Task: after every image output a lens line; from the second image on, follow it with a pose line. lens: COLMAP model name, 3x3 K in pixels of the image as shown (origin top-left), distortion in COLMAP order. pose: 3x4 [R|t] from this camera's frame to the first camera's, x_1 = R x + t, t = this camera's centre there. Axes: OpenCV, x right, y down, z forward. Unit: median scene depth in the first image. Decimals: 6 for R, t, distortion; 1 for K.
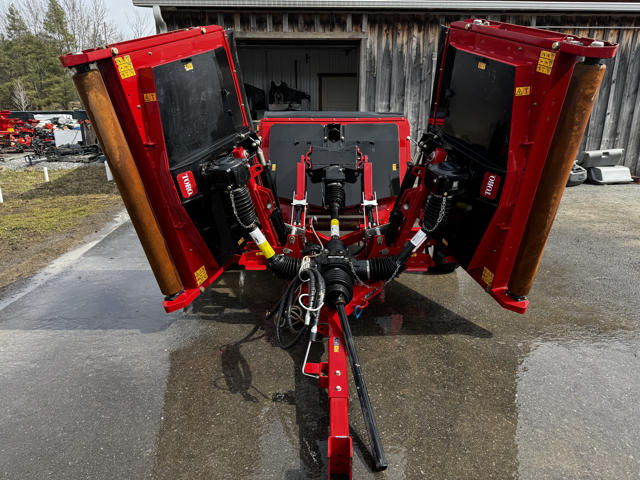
lens RADIAL K [[441.1, 0, 316.8], [0, 441.1, 237.3], [0, 0, 1]] dist [0.072230, -0.085002]
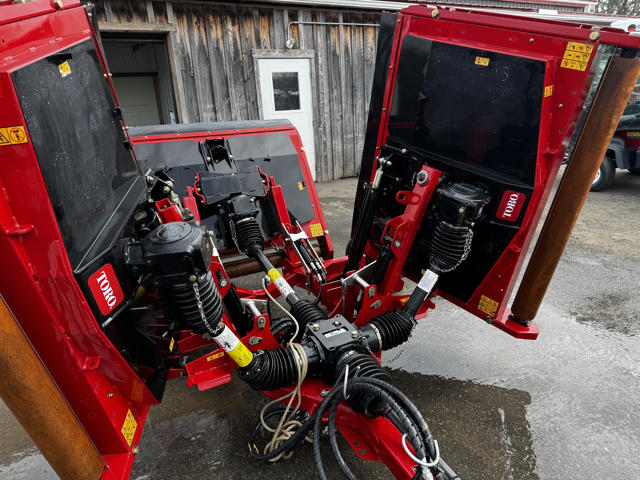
lens RADIAL K [[441.1, 0, 316.8], [0, 441.1, 237.3], [0, 0, 1]] dist [0.072230, -0.085002]
pose [[0.879314, -0.185086, 0.438806, -0.189482], [0.182917, 0.981973, 0.047648, -0.103490], [-0.439714, 0.038368, 0.897318, 0.263829]]
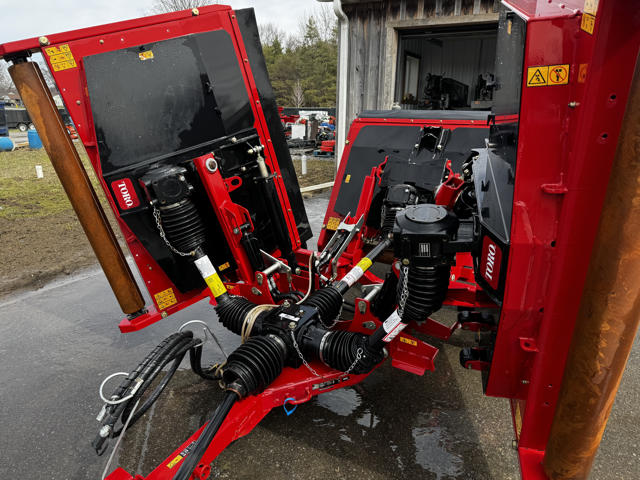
lens RADIAL K [[441.1, 0, 316.8], [0, 441.1, 237.3], [0, 0, 1]] dist [0.072230, -0.085002]
pose [[0.854802, 0.157735, -0.494402, 0.294448], [-0.155204, 0.986788, 0.046485, -0.086692], [0.495202, 0.036998, 0.867990, 0.287046]]
